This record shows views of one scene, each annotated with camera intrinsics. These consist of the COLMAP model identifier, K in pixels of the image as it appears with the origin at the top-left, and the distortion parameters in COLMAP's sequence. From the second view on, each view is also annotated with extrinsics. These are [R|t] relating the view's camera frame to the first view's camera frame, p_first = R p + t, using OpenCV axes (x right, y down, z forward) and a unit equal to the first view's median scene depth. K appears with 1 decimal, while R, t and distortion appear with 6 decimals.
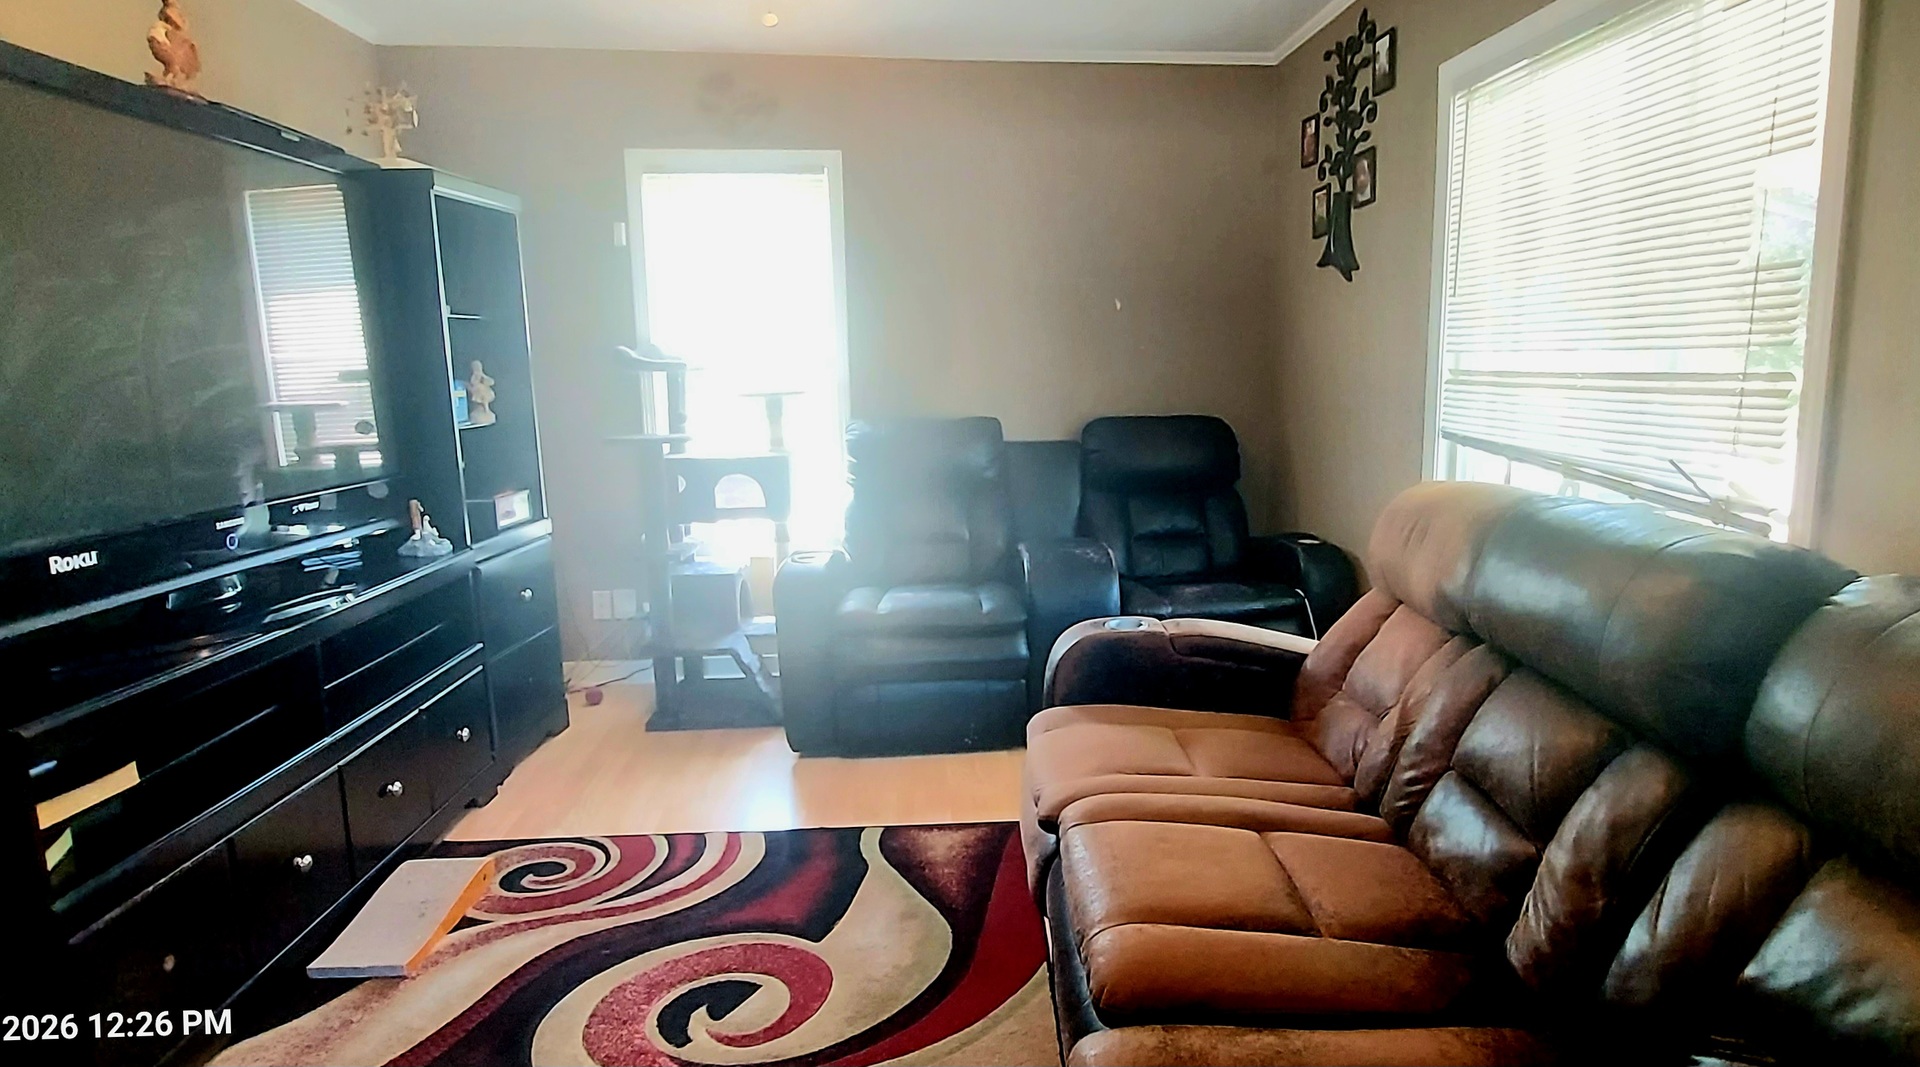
lens RADIAL K [[1009.1, 0, 1047.3], [0, 1009.1, 514.5], [0, 0, 1]] dist [-0.013601, -0.000964]
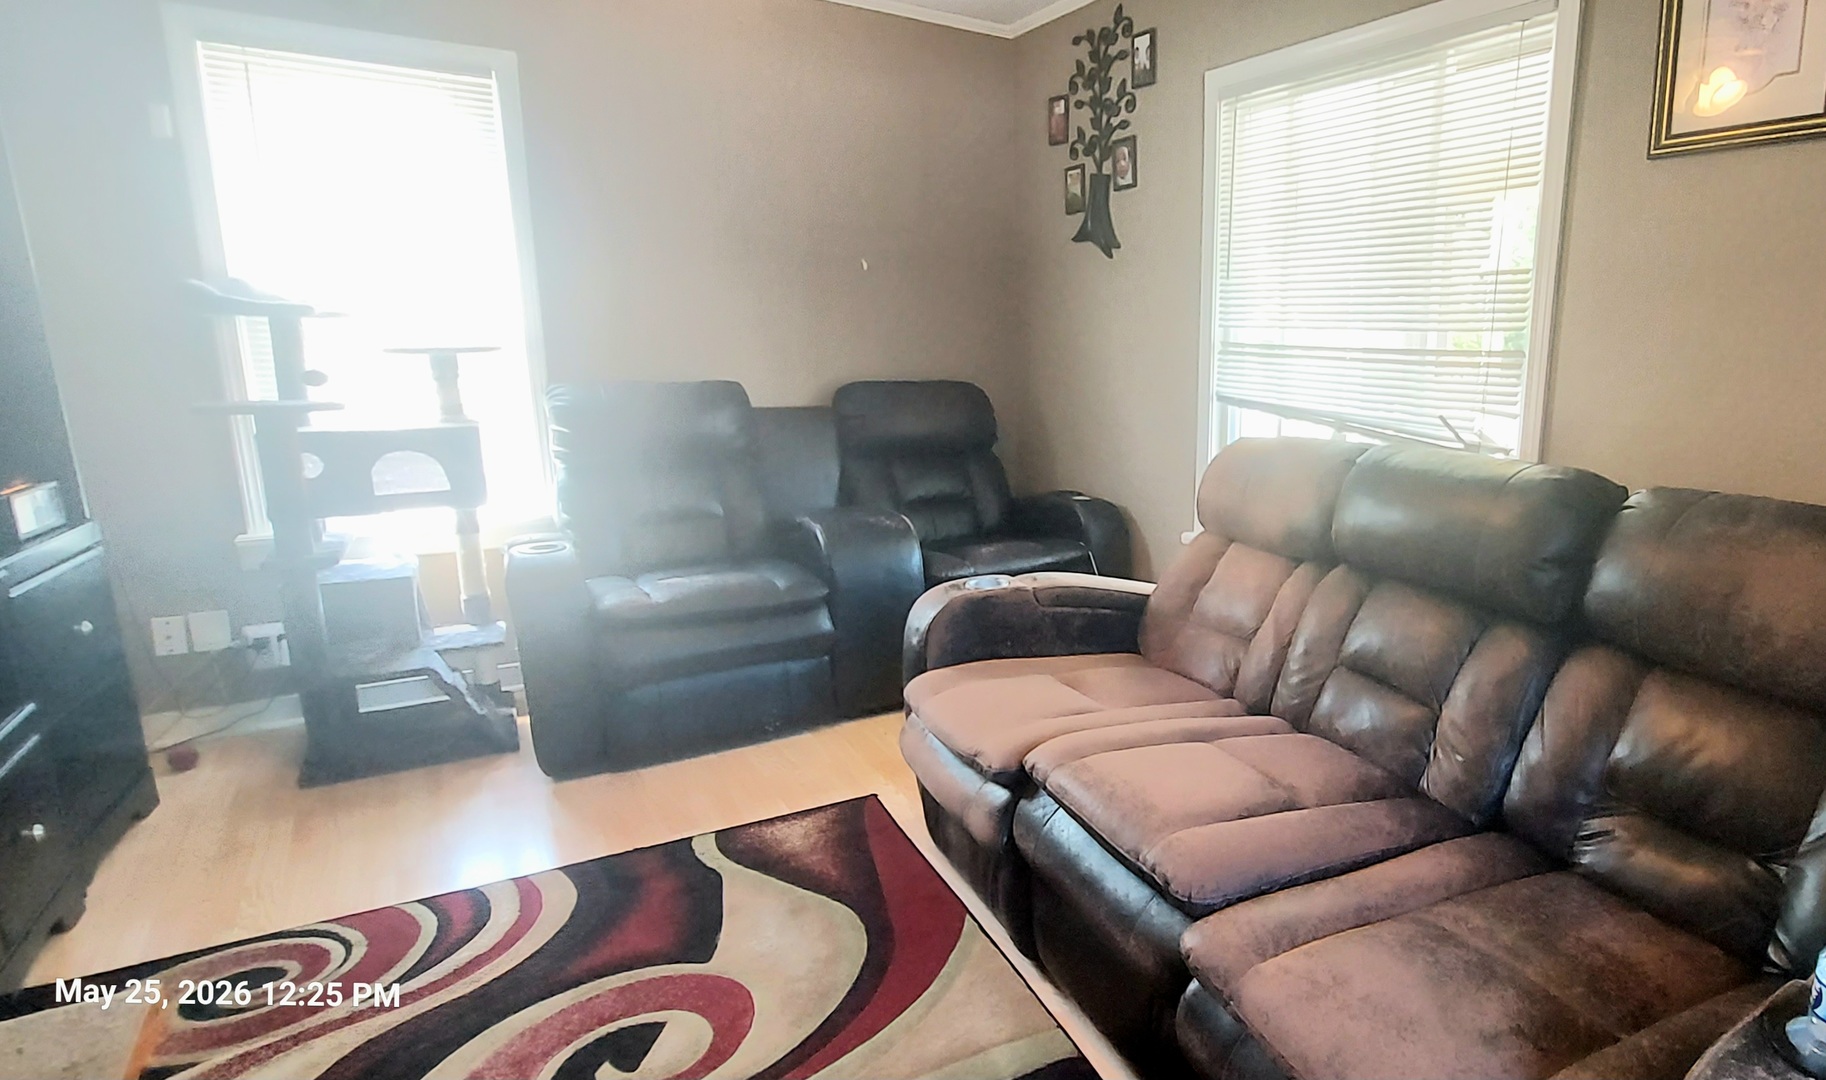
lens RADIAL K [[988.0, 0, 1189.7], [0, 988.0, 533.1], [0, 0, 1]] dist [-0.001165, -0.006002]
pose [[0.864543, -0.067684, 0.497980, -0.186898], [0.041913, 0.997148, 0.062764, 0.002596], [-0.500808, -0.033390, 0.864914, 0.020426]]
